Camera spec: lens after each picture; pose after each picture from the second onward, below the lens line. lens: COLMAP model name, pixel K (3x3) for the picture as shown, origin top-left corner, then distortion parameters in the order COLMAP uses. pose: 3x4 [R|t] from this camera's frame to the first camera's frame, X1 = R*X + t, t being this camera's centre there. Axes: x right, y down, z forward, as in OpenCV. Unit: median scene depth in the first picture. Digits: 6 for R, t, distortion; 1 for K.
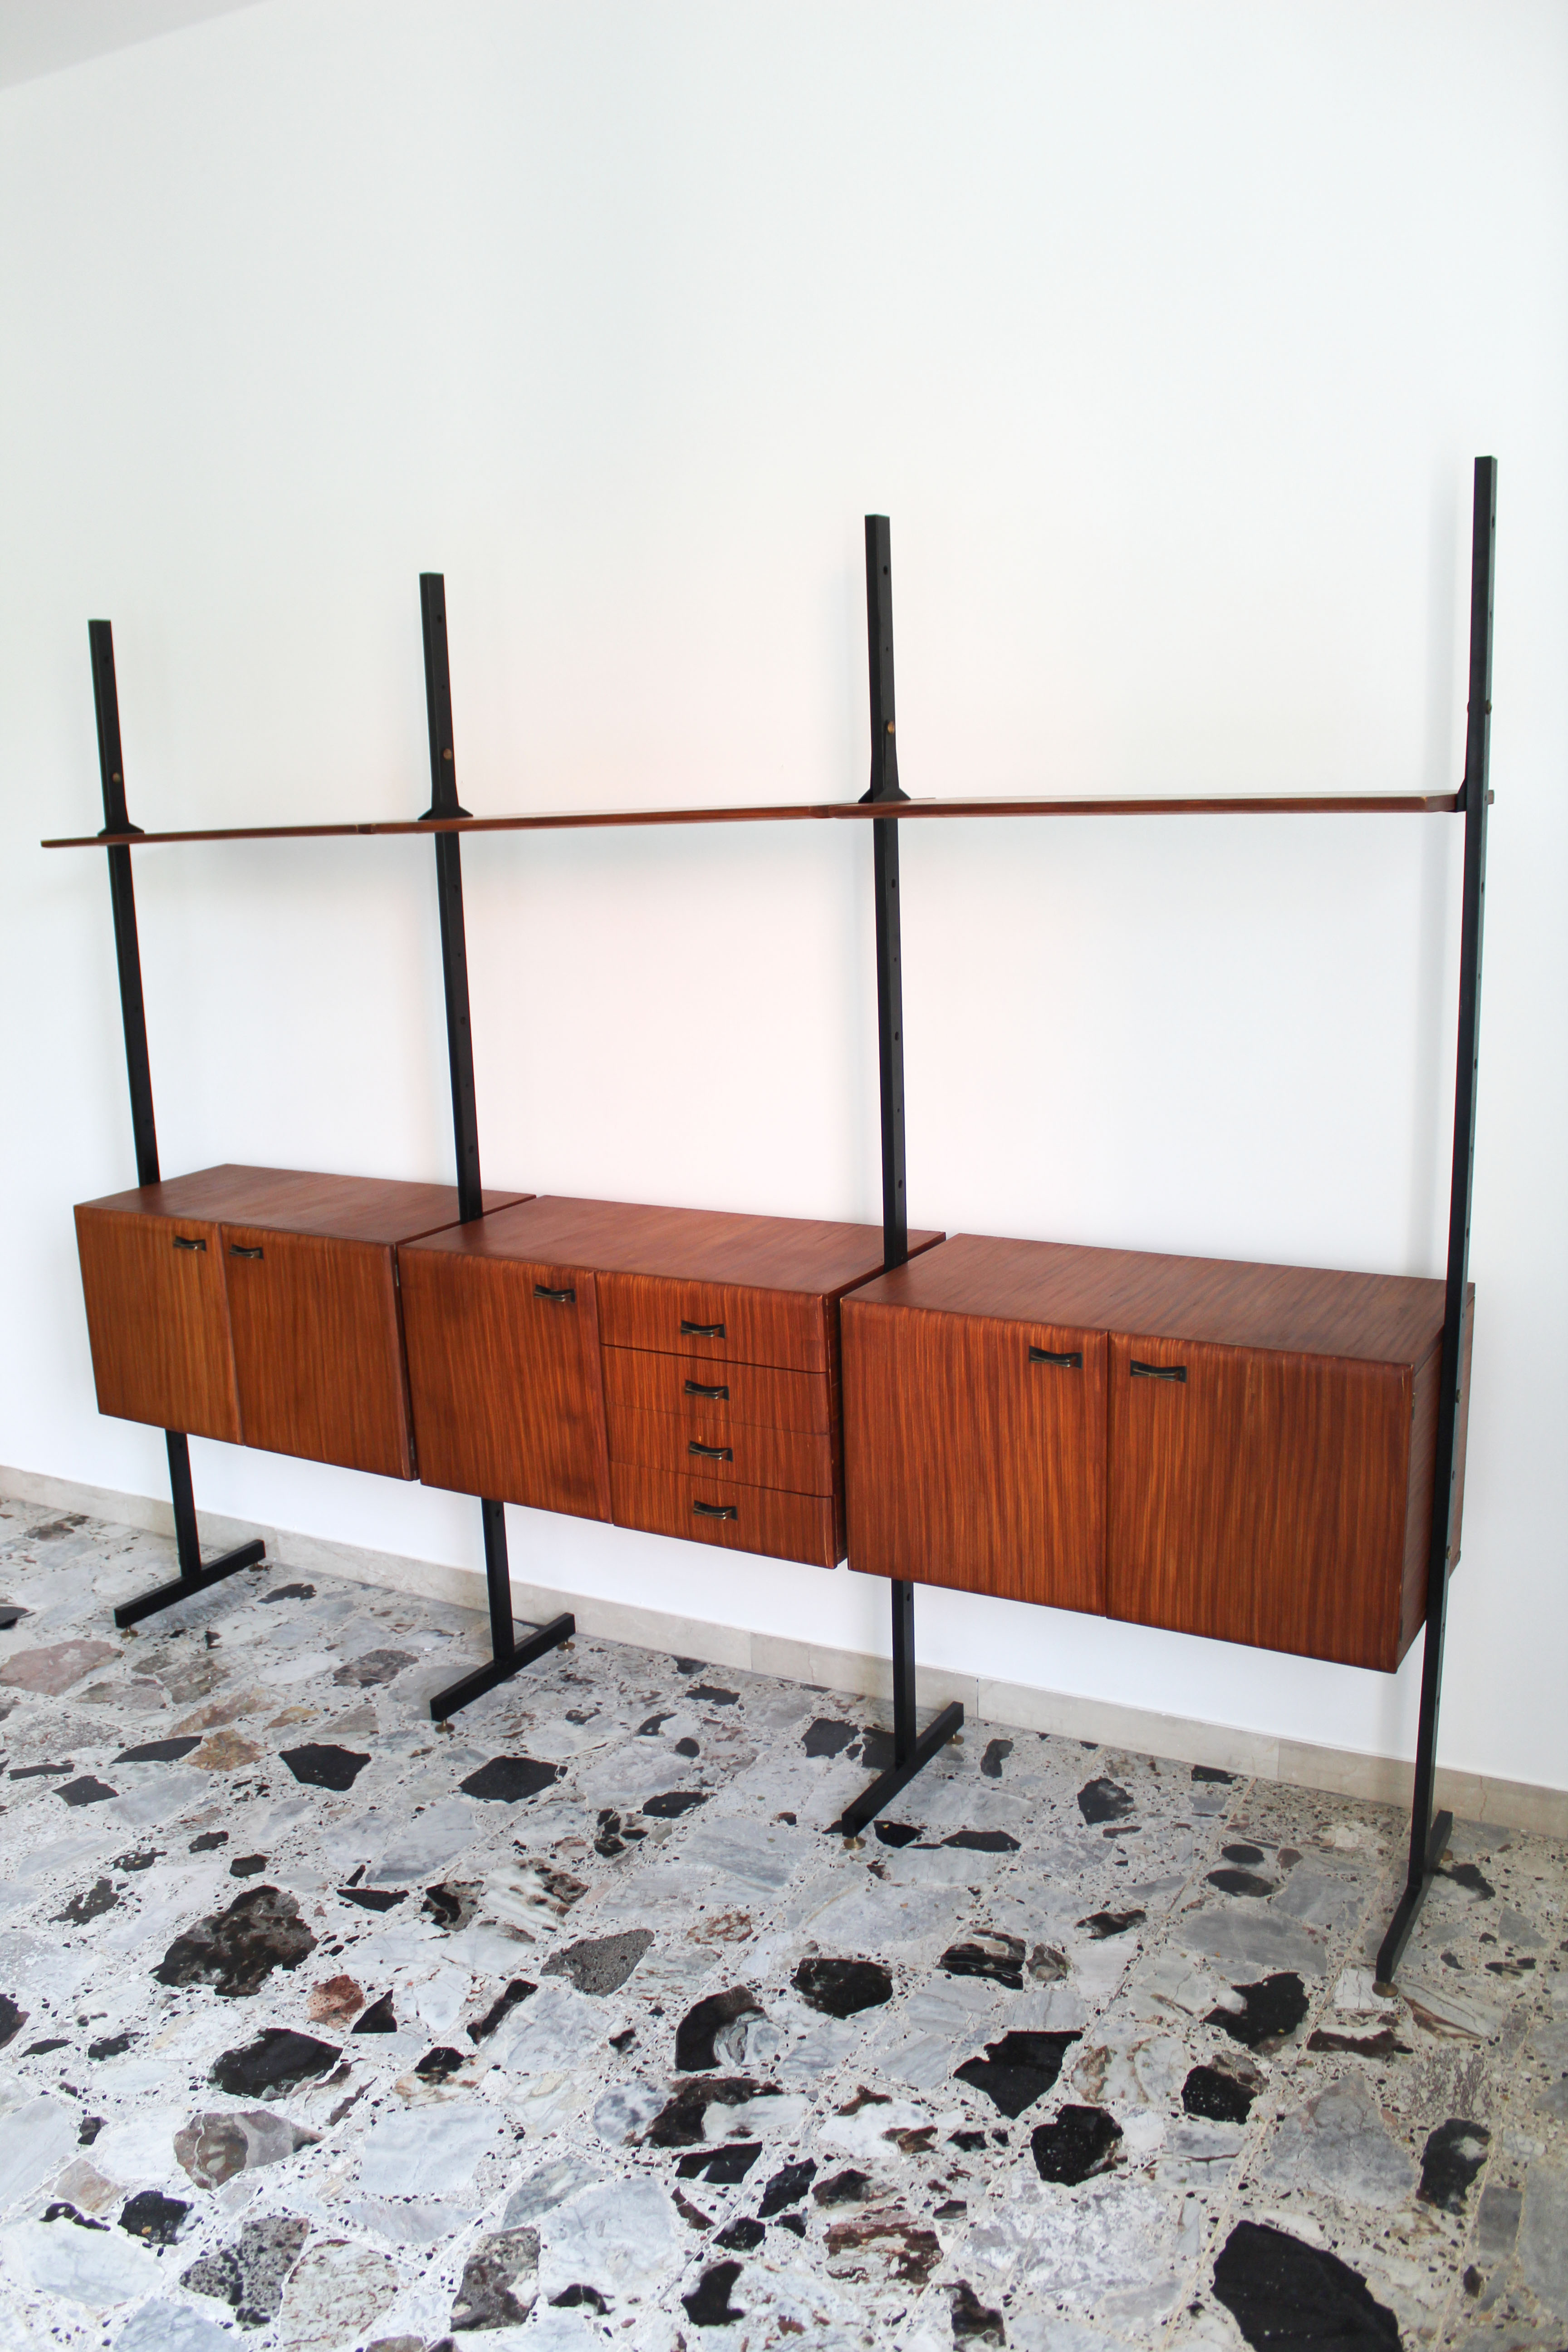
lens RADIAL K [[1942.0, 0, 761.9], [0, 1942.0, 1173.8], [0, 0, 1]] dist [-0.153472, 0.118702]
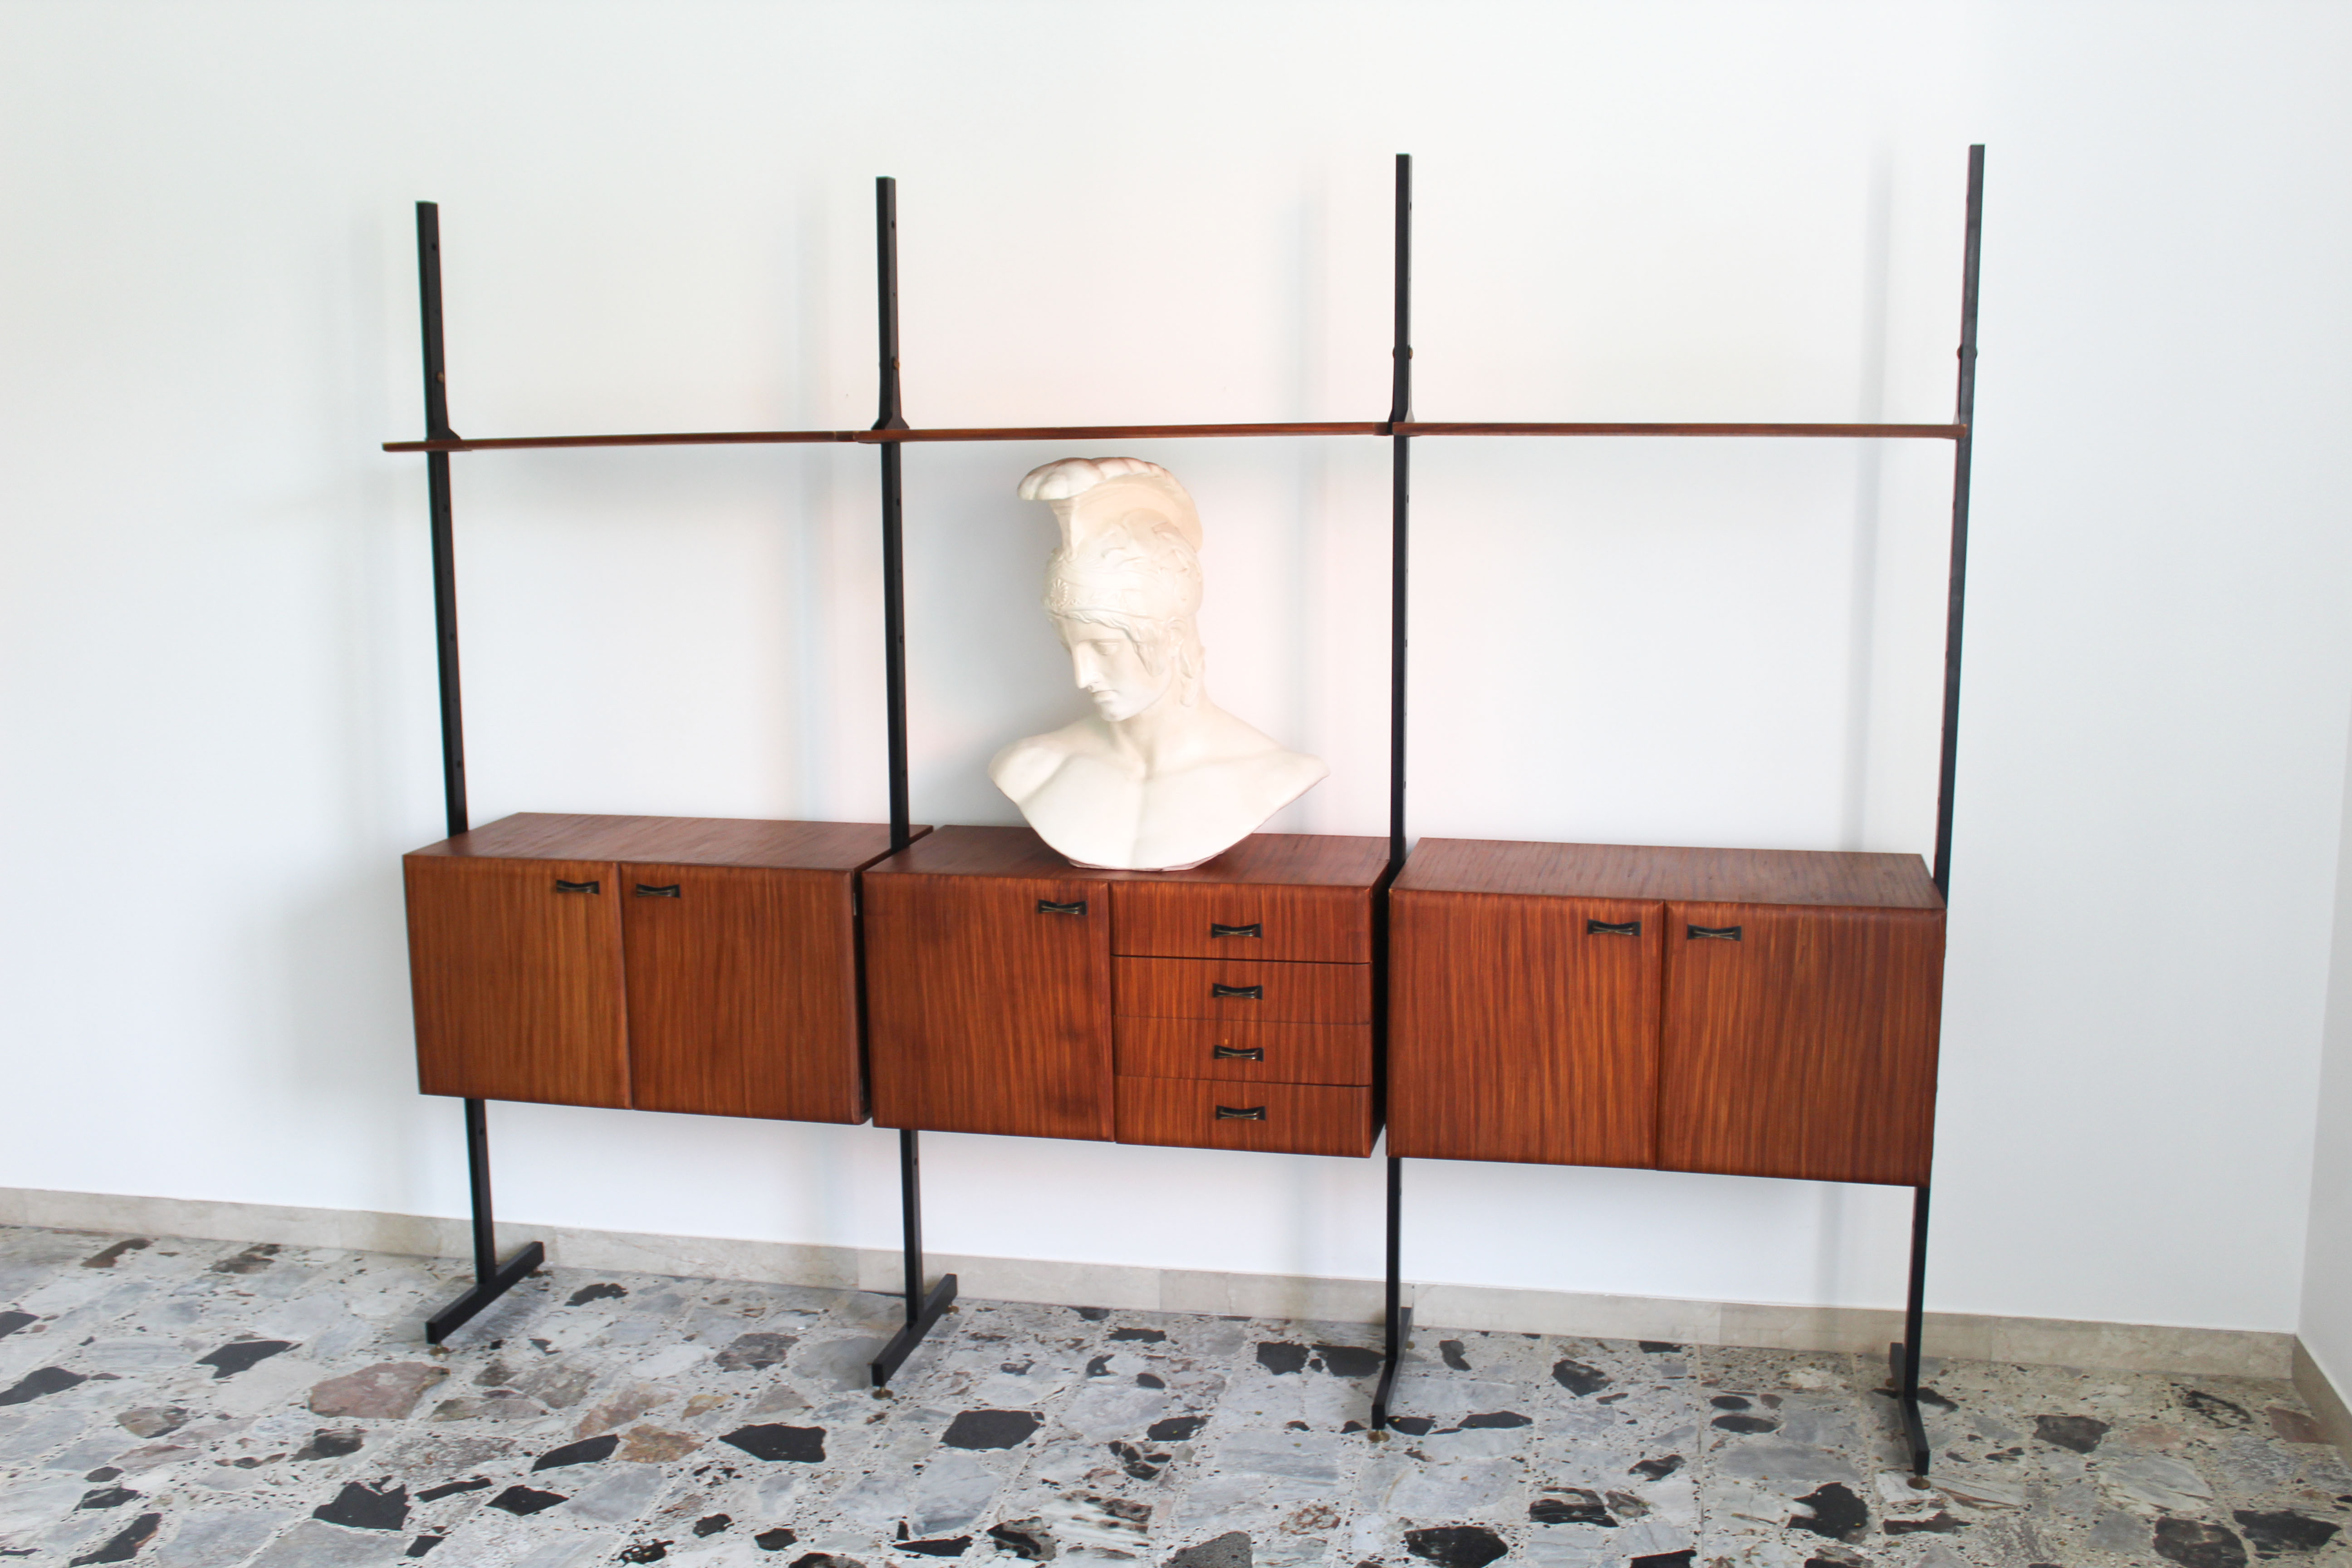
lens RADIAL K [[2273.6, 0, 1173.0], [0, 2273.6, 792.9], [0, 0, 1]] dist [-0.082037, 0.000000]
pose [[0.950956, -0.024082, 0.308387, -0.430544], [0.038865, 0.998366, -0.041886, 0.056650], [-0.306874, 0.051817, 0.950338, -0.128787]]
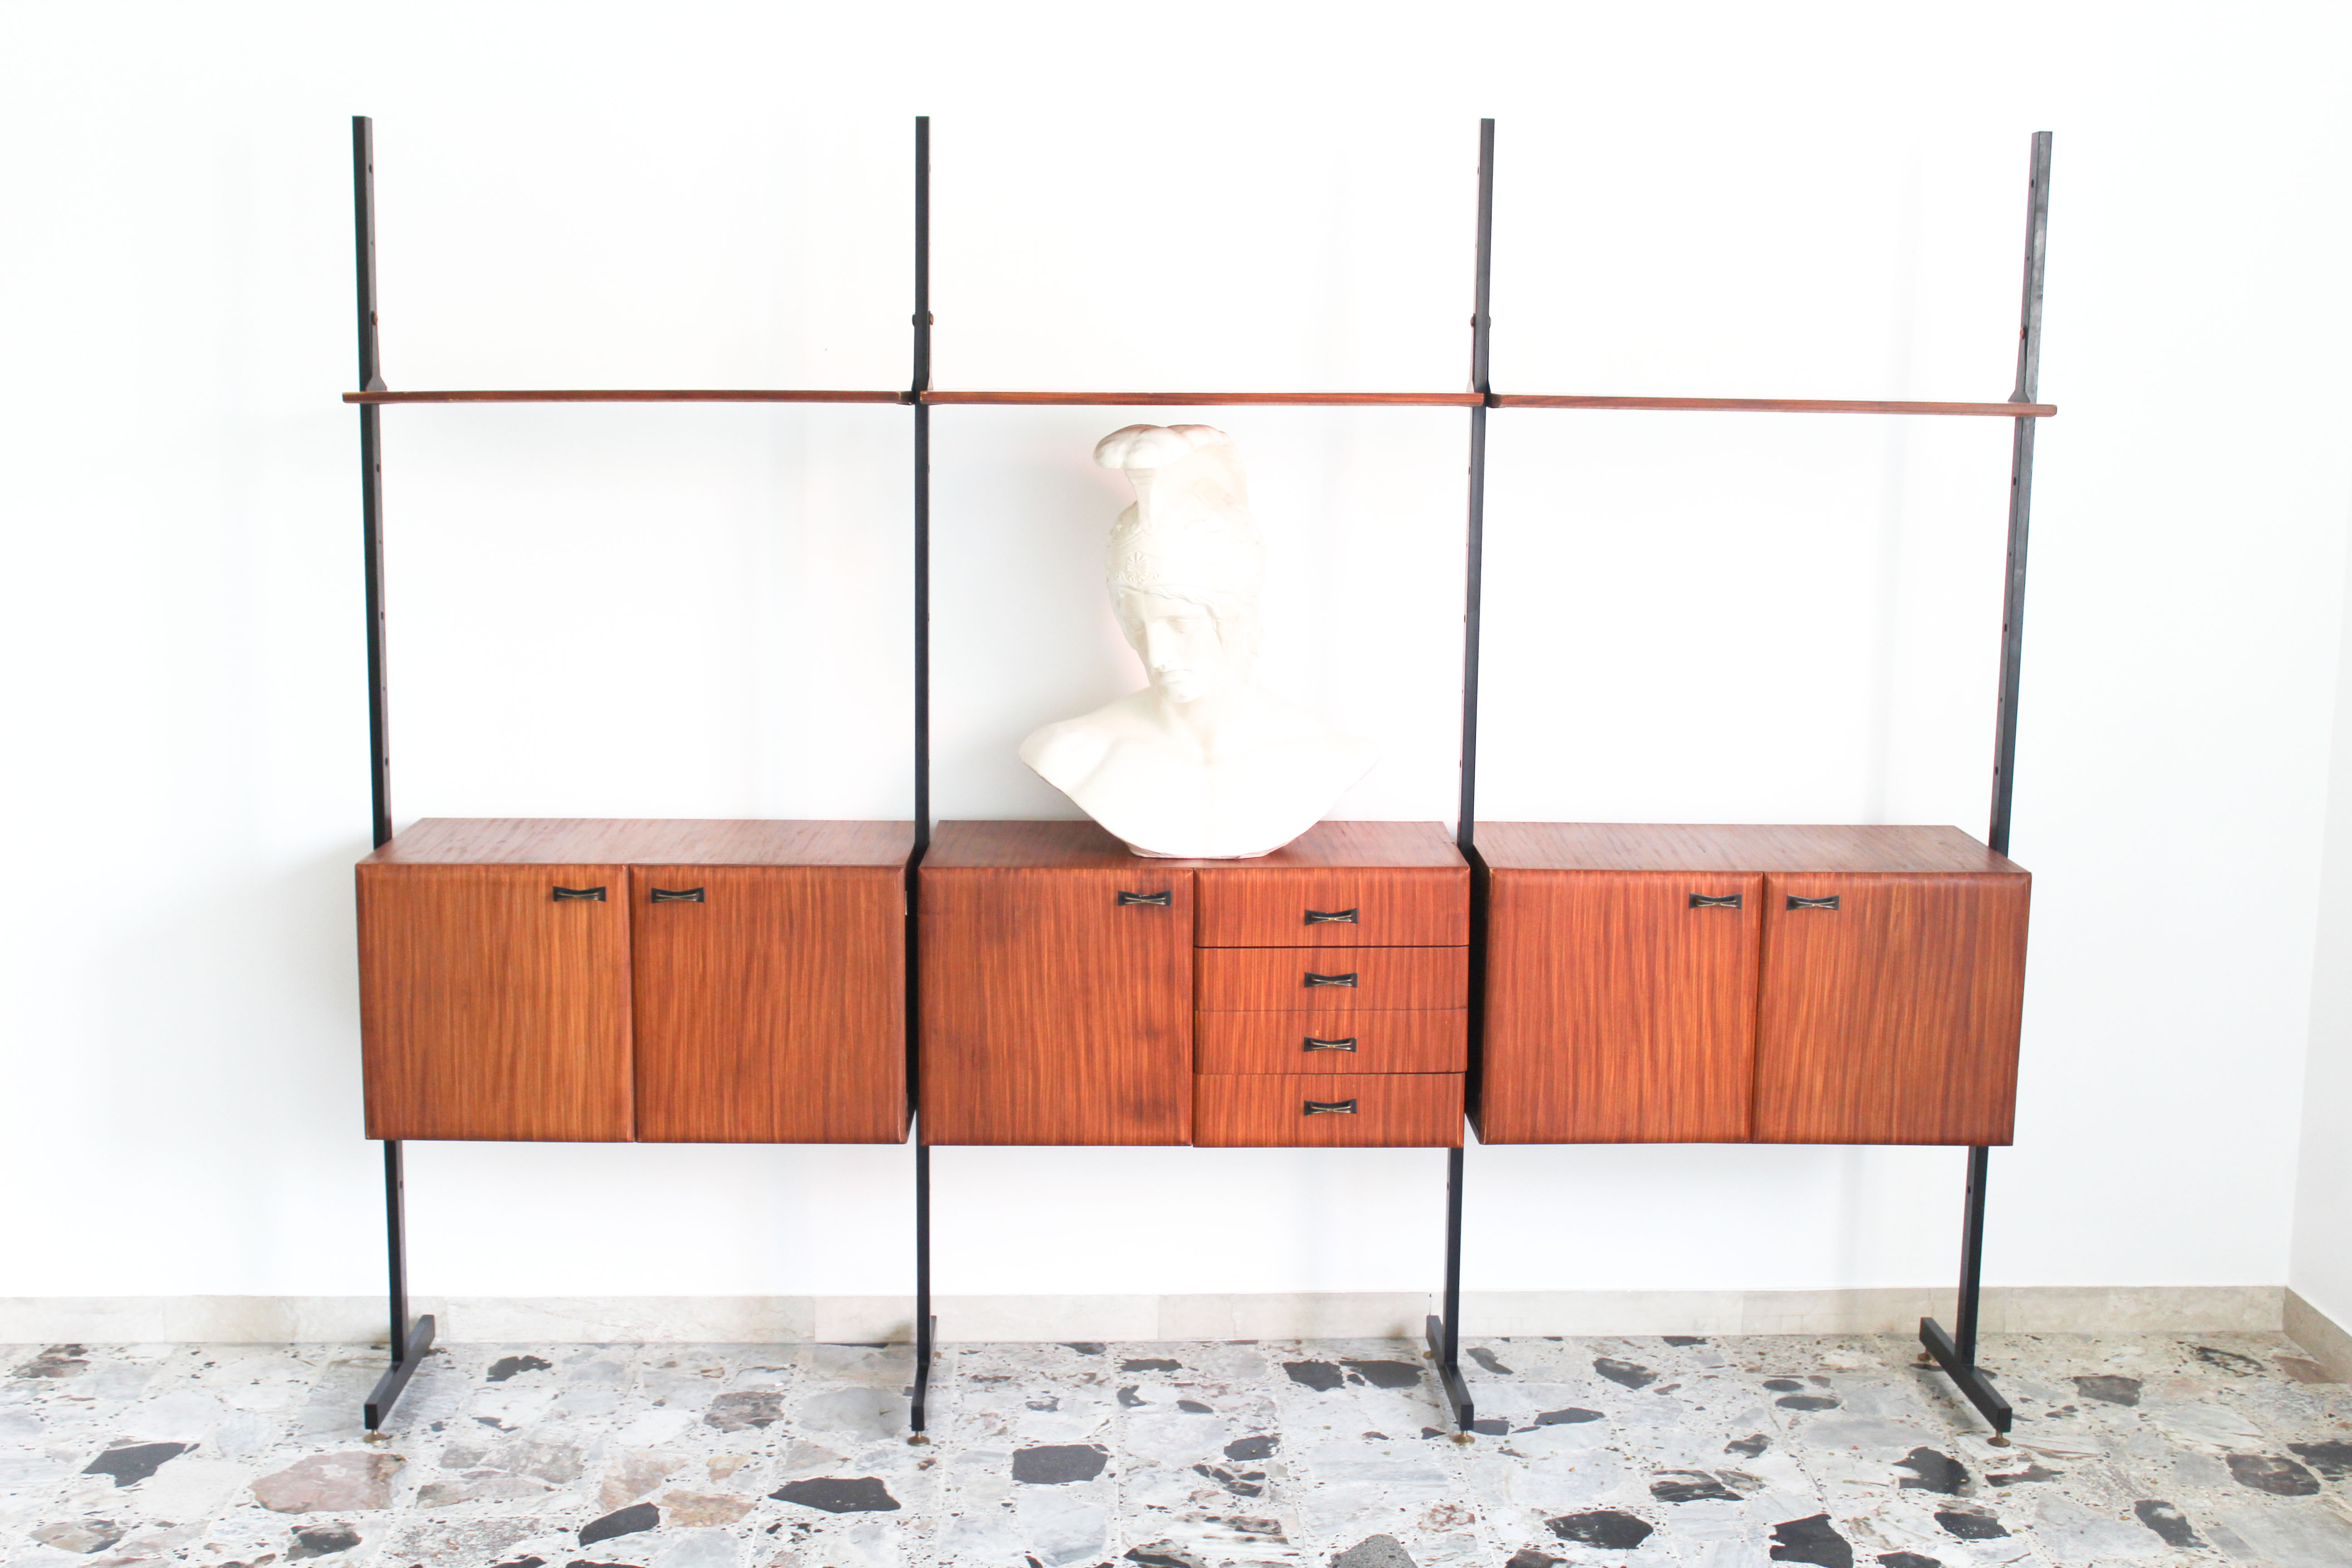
lens RADIAL K [[2813.6, 0, 1169.6], [0, 2813.6, 792.1], [0, 0, 1]] dist [-0.059419, 0.000000]
pose [[0.849004, -0.036187, 0.527146, -0.852768], [0.067353, 0.996925, -0.040040, 0.068827], [-0.524076, 0.069499, 0.848831, -0.171418]]
